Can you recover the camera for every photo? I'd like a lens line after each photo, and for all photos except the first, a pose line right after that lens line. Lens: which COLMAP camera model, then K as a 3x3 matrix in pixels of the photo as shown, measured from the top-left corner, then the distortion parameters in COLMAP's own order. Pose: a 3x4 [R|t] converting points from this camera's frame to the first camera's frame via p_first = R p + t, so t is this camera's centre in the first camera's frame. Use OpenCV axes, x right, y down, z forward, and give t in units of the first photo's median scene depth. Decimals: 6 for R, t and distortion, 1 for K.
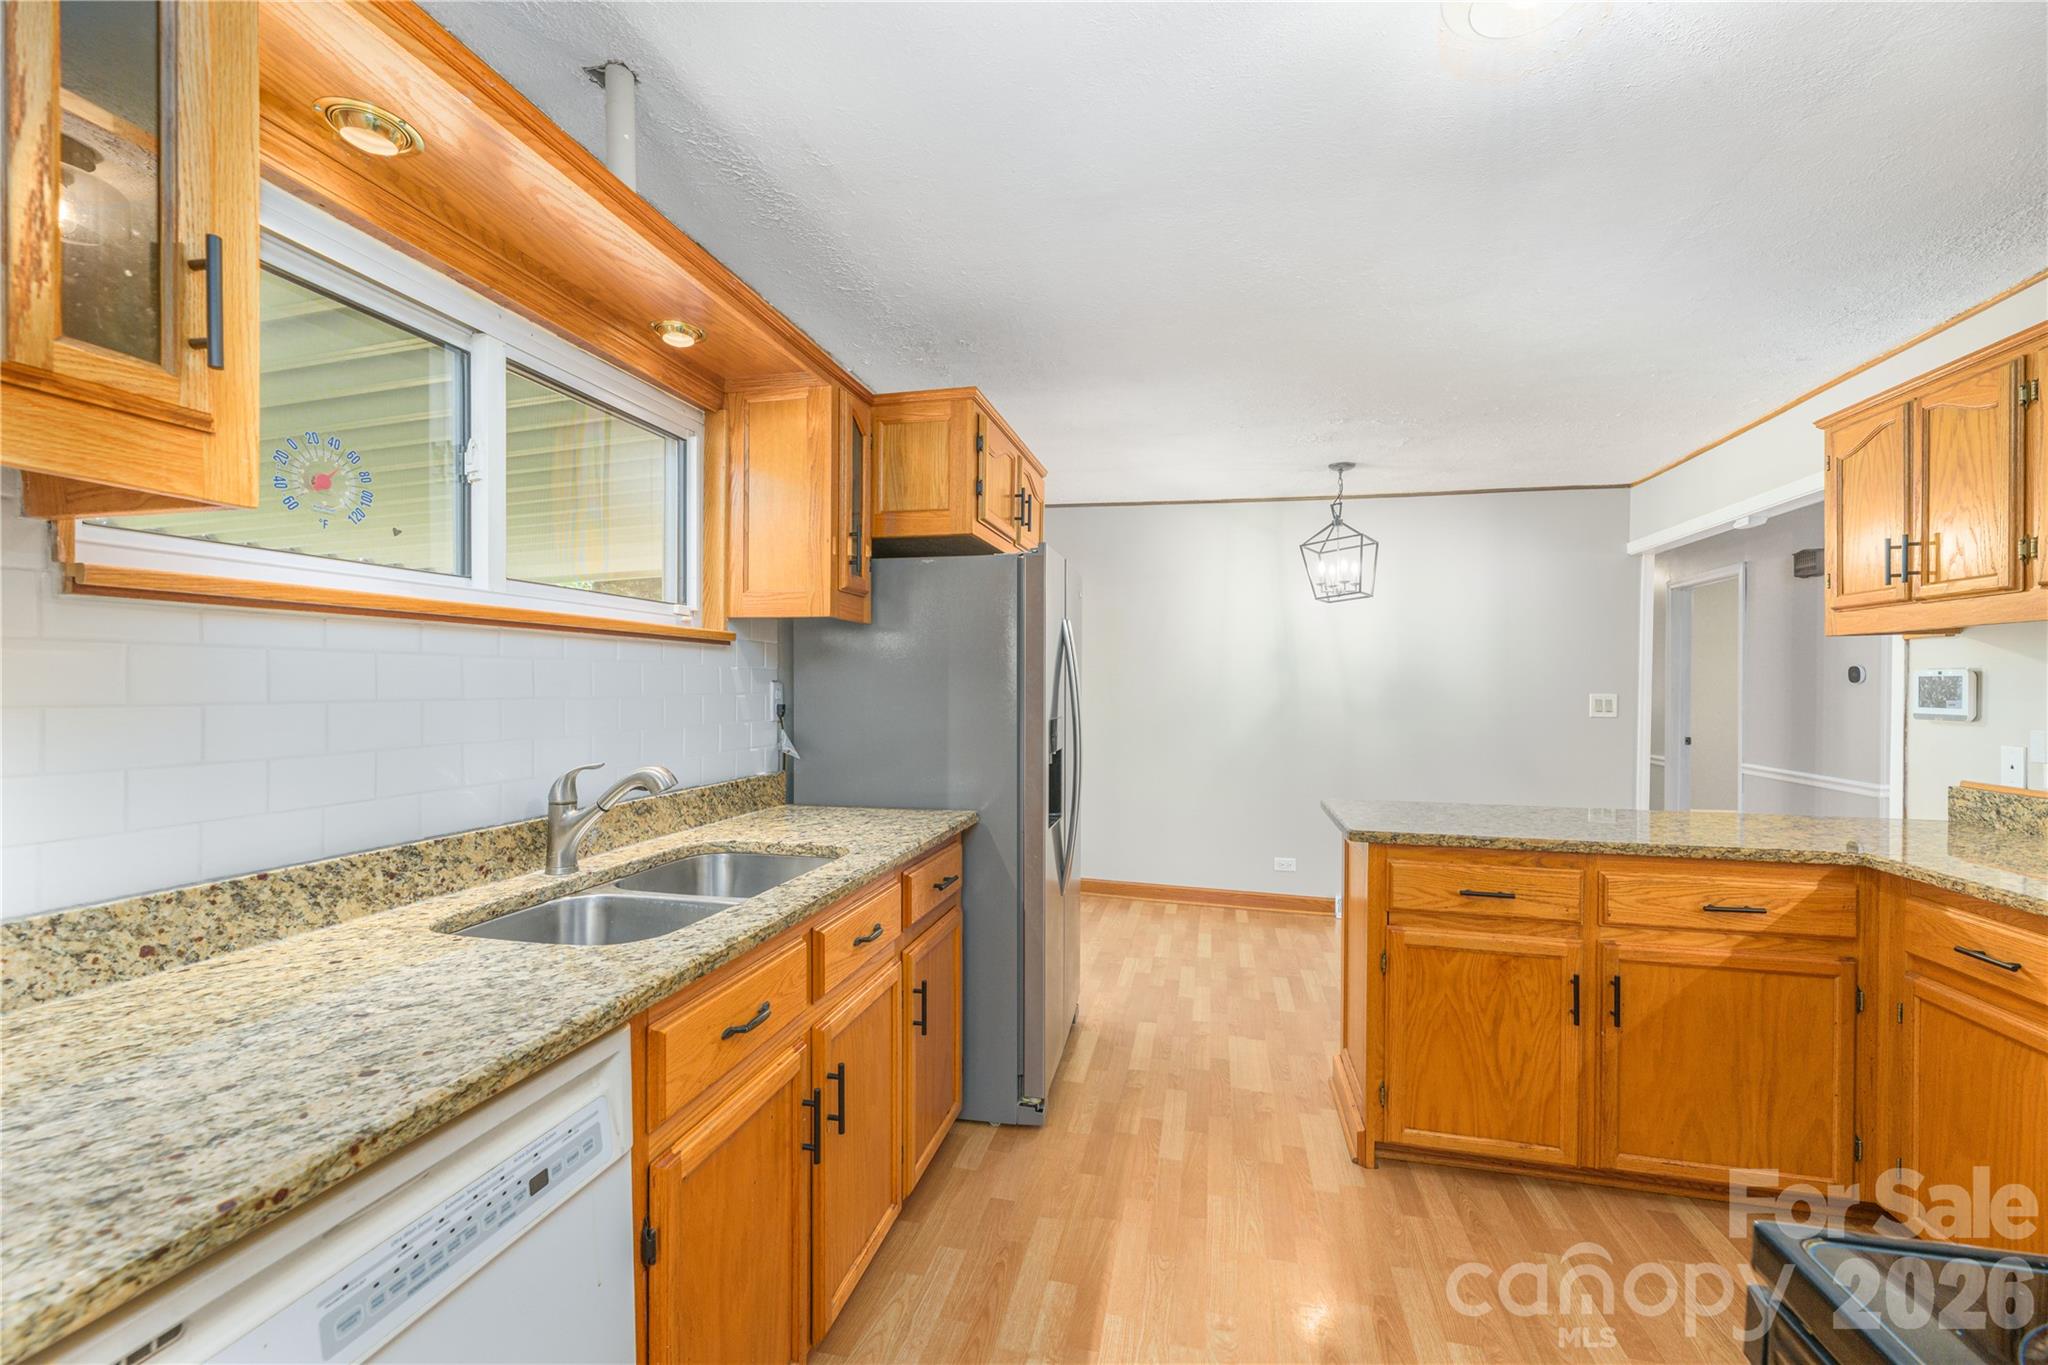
lens RADIAL K [[825.0, 0, 1026.5], [0, 825.0, 685.2], [0, 0, 1]] dist [-0.001440, 0.000398]
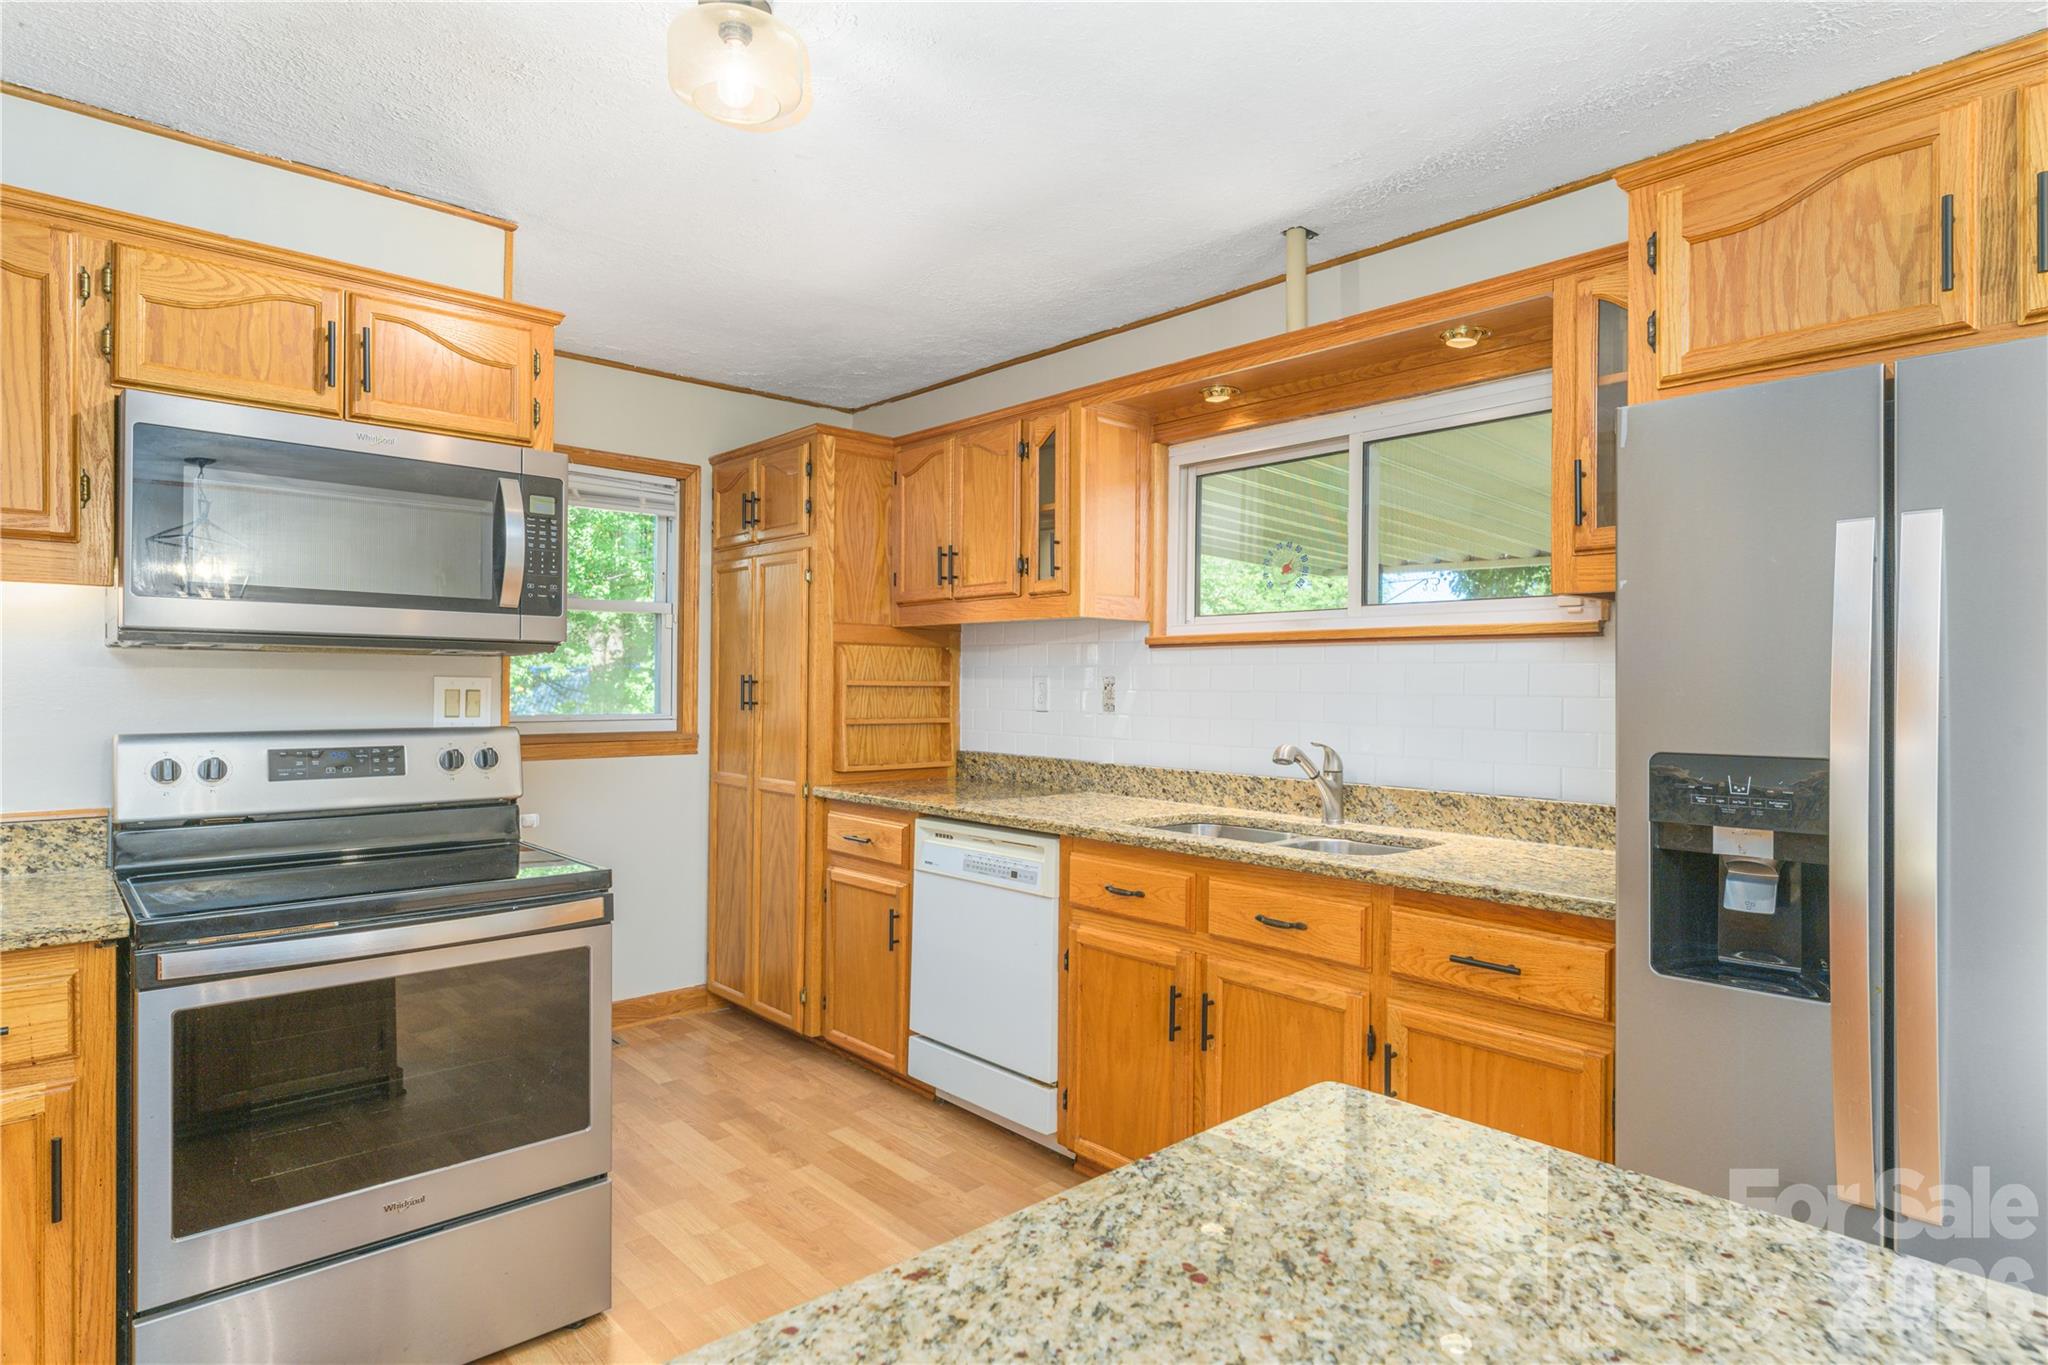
lens RADIAL K [[1090.1, 0, 1032.9], [0, 1090.1, 685.2], [0, 0, 1]] dist [-0.003682, -0.000695]
pose [[-0.564491, -0.008693, -0.825393, 0.990972], [-0.012230, 0.999923, -0.002167, 0.010178], [0.825348, 0.008871, -0.564554, 1.347837]]
